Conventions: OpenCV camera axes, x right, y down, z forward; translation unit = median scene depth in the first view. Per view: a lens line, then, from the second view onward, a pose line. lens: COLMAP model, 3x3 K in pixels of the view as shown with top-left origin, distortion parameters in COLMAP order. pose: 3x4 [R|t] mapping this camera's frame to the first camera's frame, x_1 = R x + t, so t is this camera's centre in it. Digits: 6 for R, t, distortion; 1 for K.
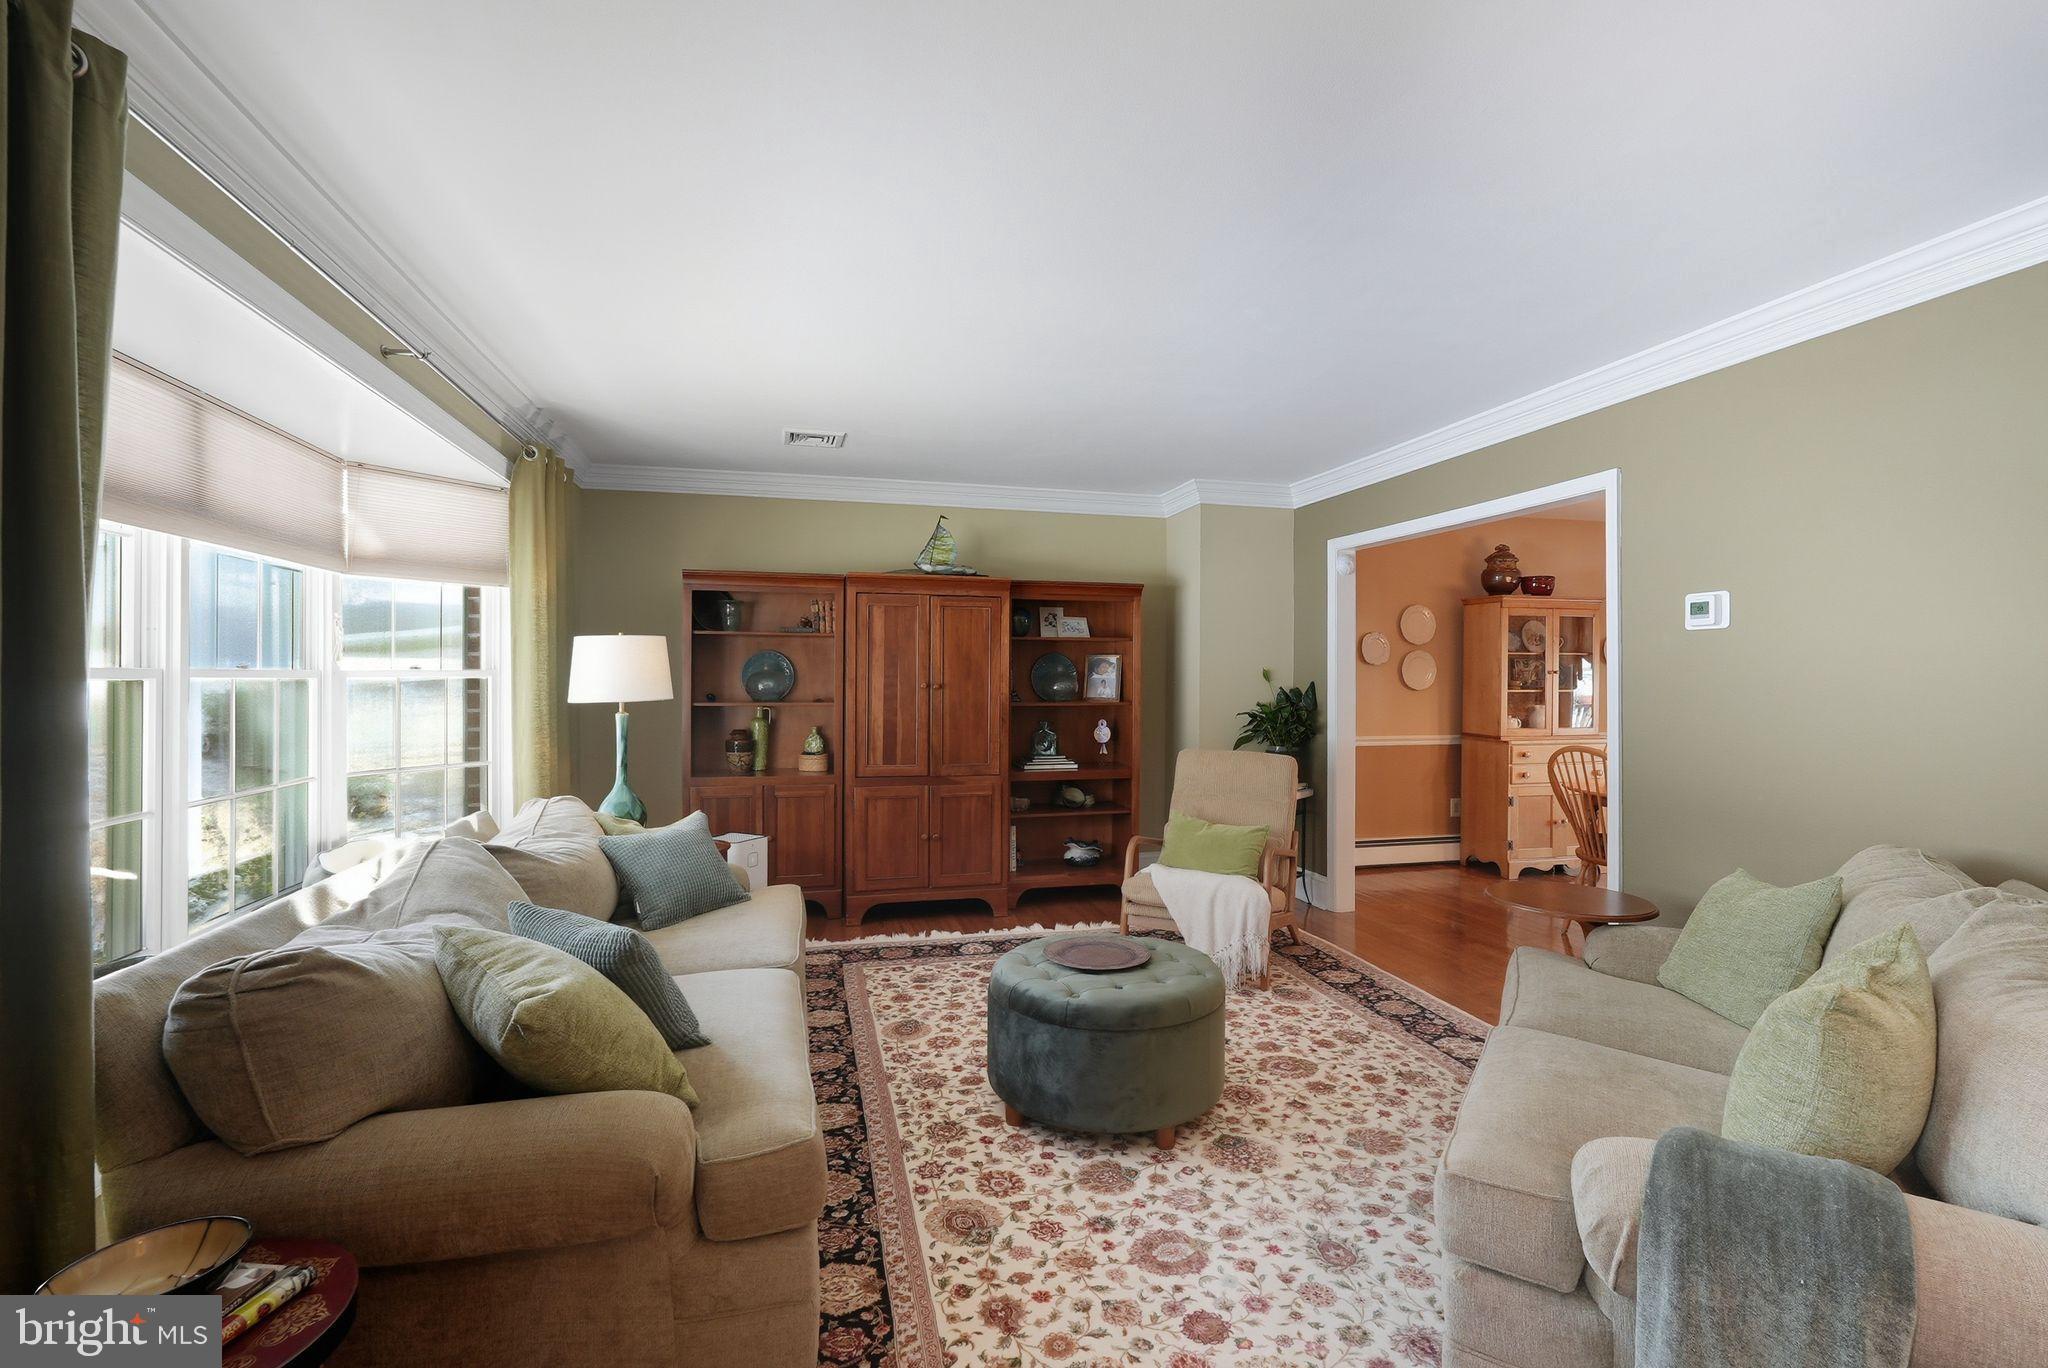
lens RADIAL K [[917.6, 0, 1024.0], [0, 917.6, 672.6], [0, 0, 1]] dist [-0.014895, 0.006977]
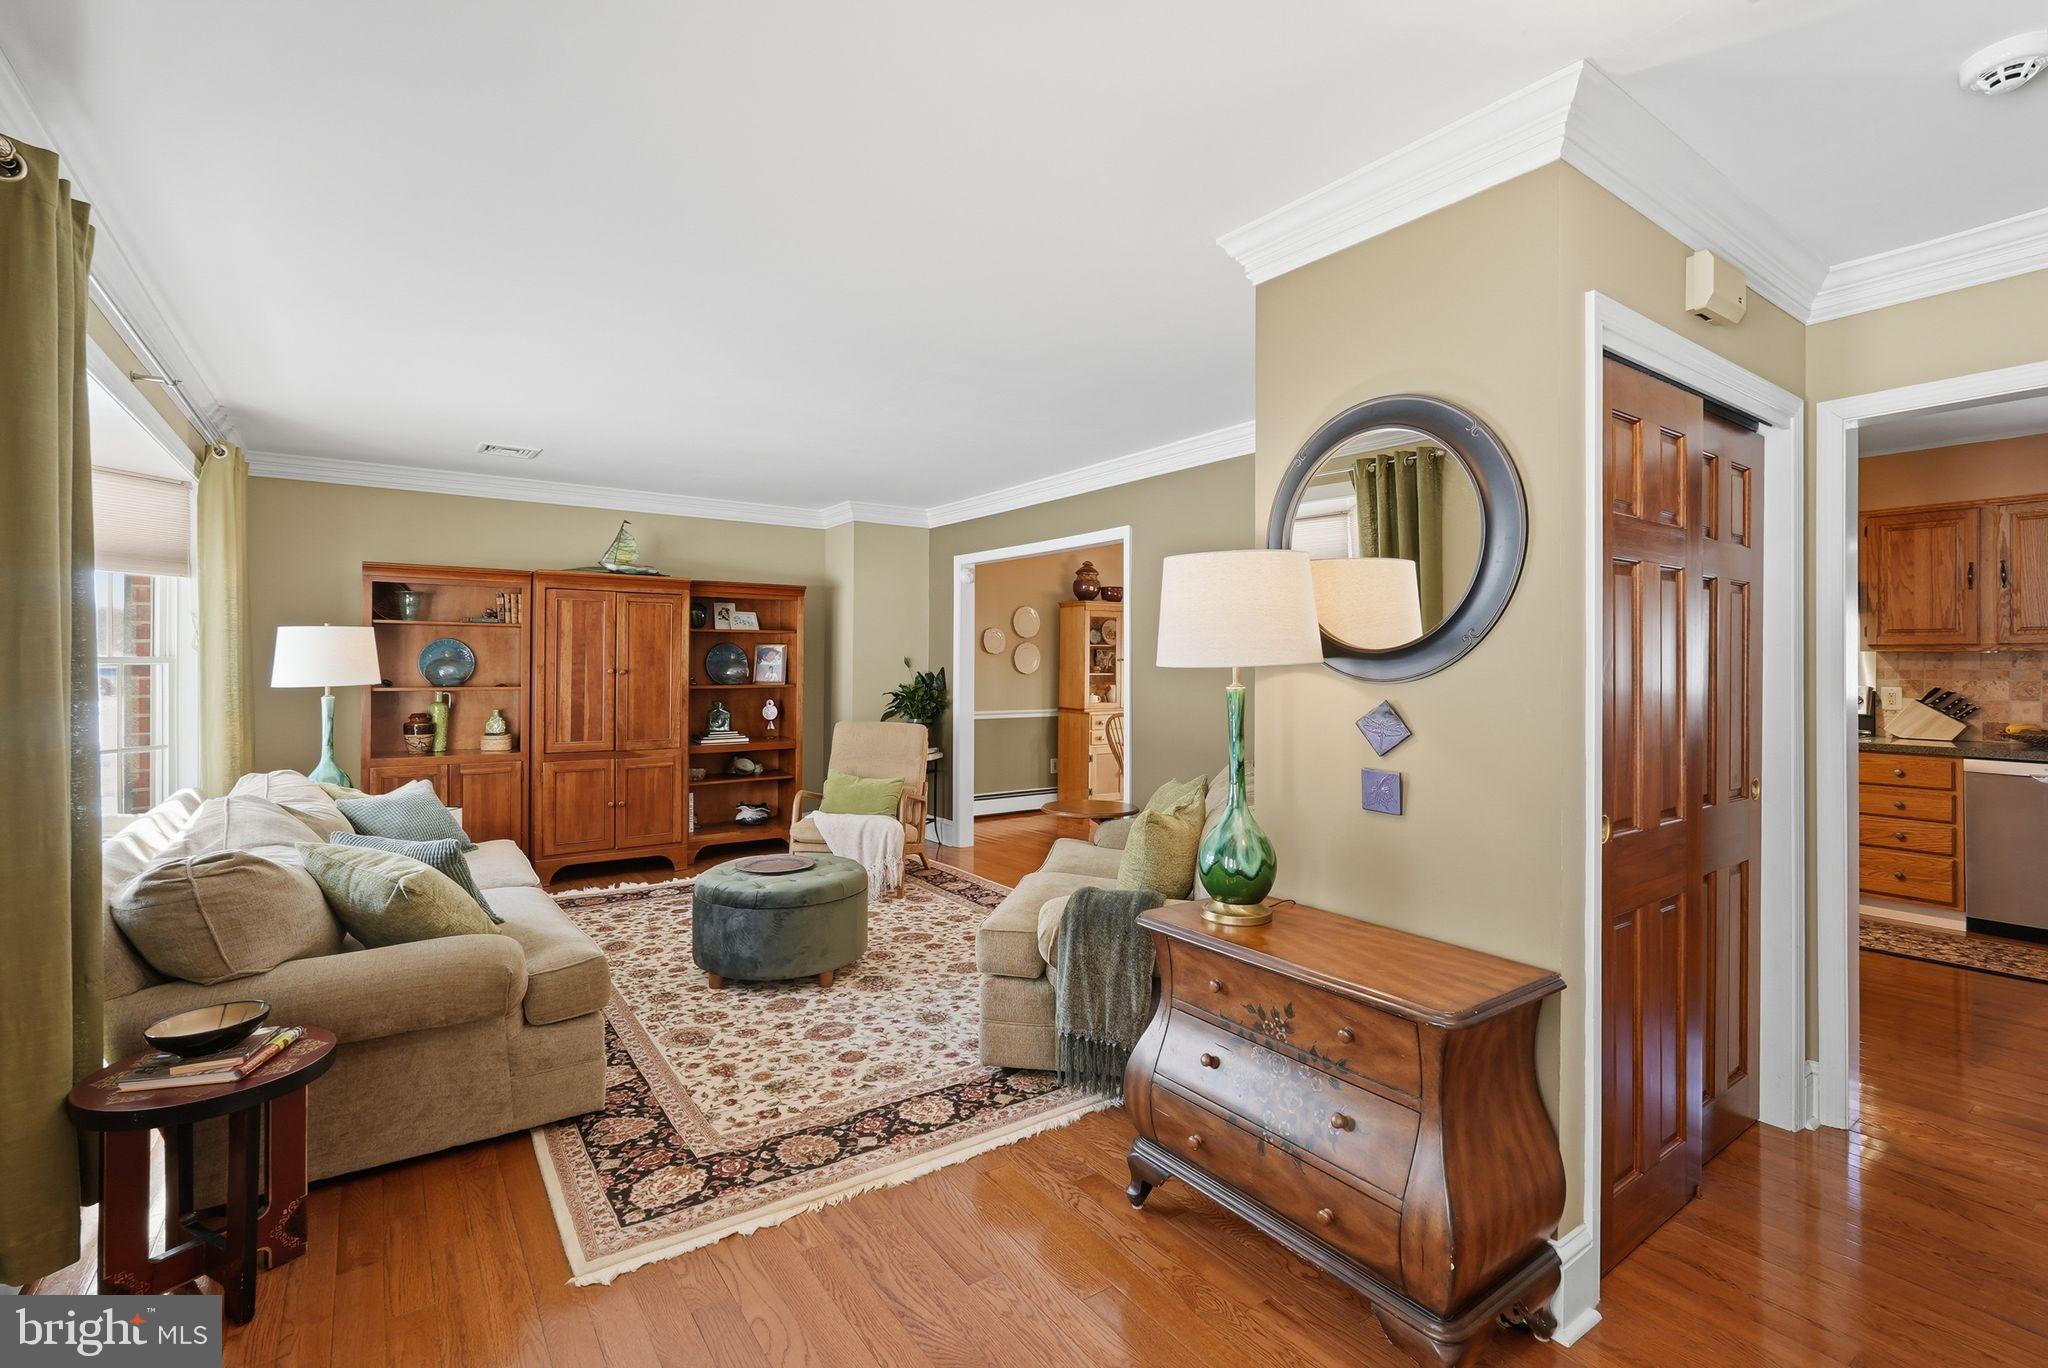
lens RADIAL K [[917.6, 0, 1025.7], [0, 917.6, 661.7], [0, 0, 1]] dist [-0.014895, 0.006977]
pose [[0.931653, 0.000974, 0.363347, -0.054559], [-0.002055, 0.999995, 0.002589, -0.002075], [-0.363343, -0.003159, 0.931650, -0.321592]]
